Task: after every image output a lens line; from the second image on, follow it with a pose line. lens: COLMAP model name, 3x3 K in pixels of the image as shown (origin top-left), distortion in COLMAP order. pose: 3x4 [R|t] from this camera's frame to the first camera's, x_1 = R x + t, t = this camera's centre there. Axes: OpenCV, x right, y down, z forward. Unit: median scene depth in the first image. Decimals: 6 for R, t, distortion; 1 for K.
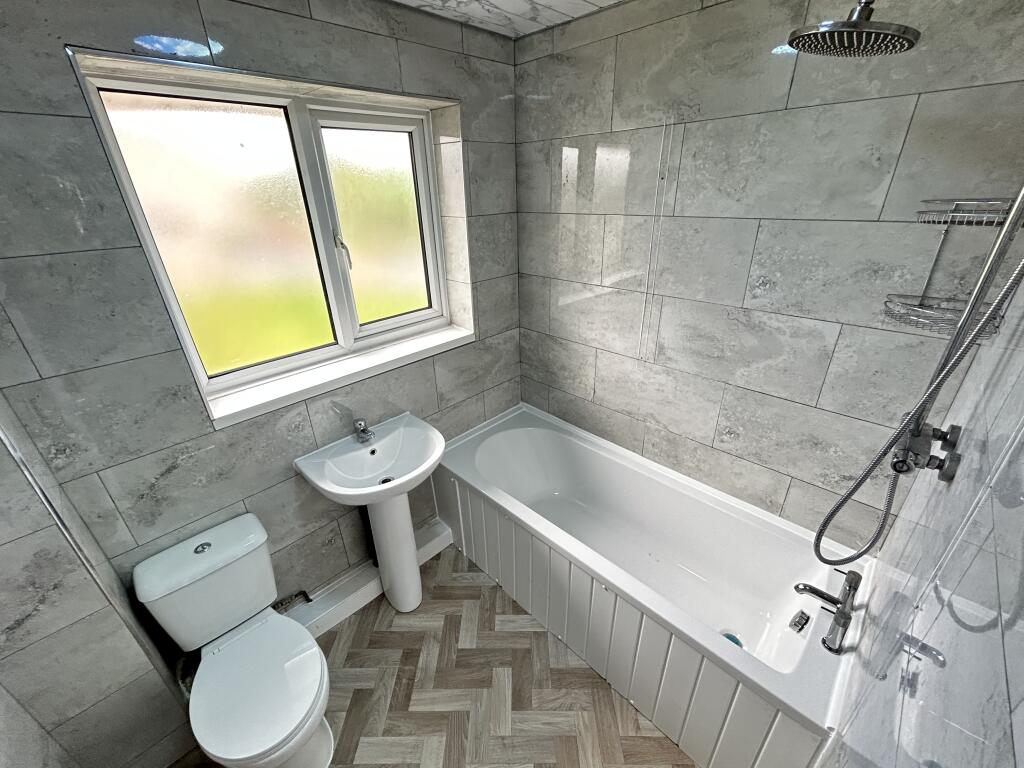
lens RADIAL K [[413.4, 0, 509.0], [0, 413.4, 383.2], [0, 0, 1]] dist [-0.003472, 0.000621]
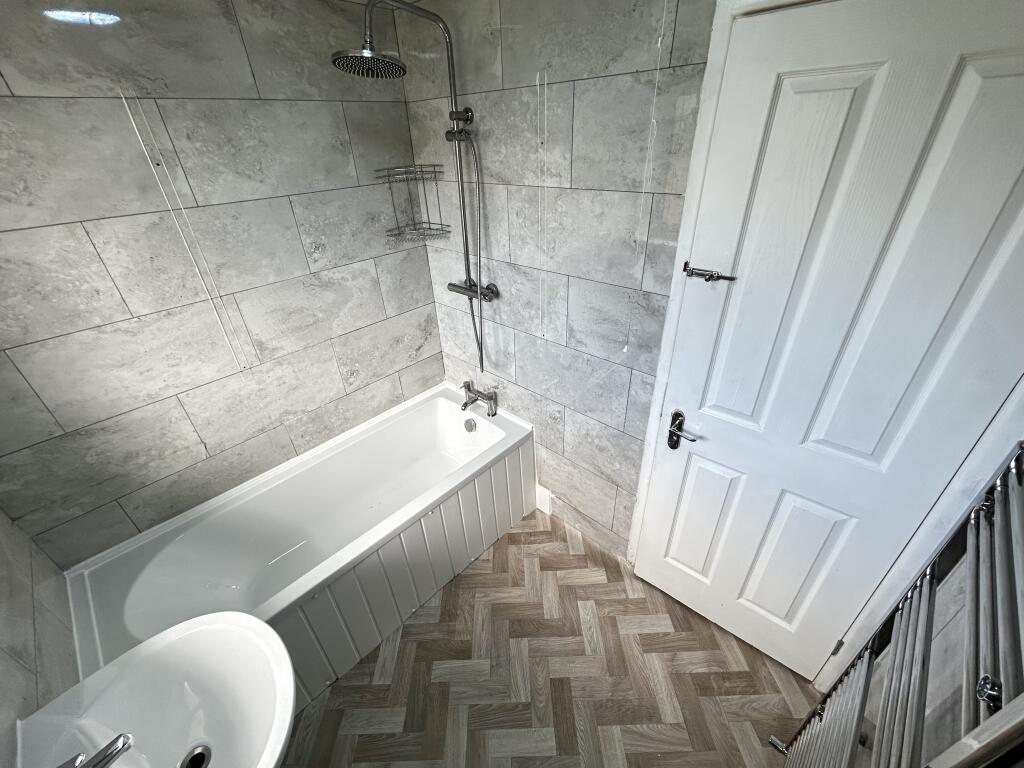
lens RADIAL K [[413.4, 0, 509.9], [0, 413.4, 385.8], [0, 0, 1]] dist [-0.003472, 0.000621]
pose [[-0.029961, -0.491221, 0.870520, -0.556911], [0.473776, 0.759885, 0.445097, -0.175212], [-0.880136, 0.425767, 0.209962, 0.359285]]
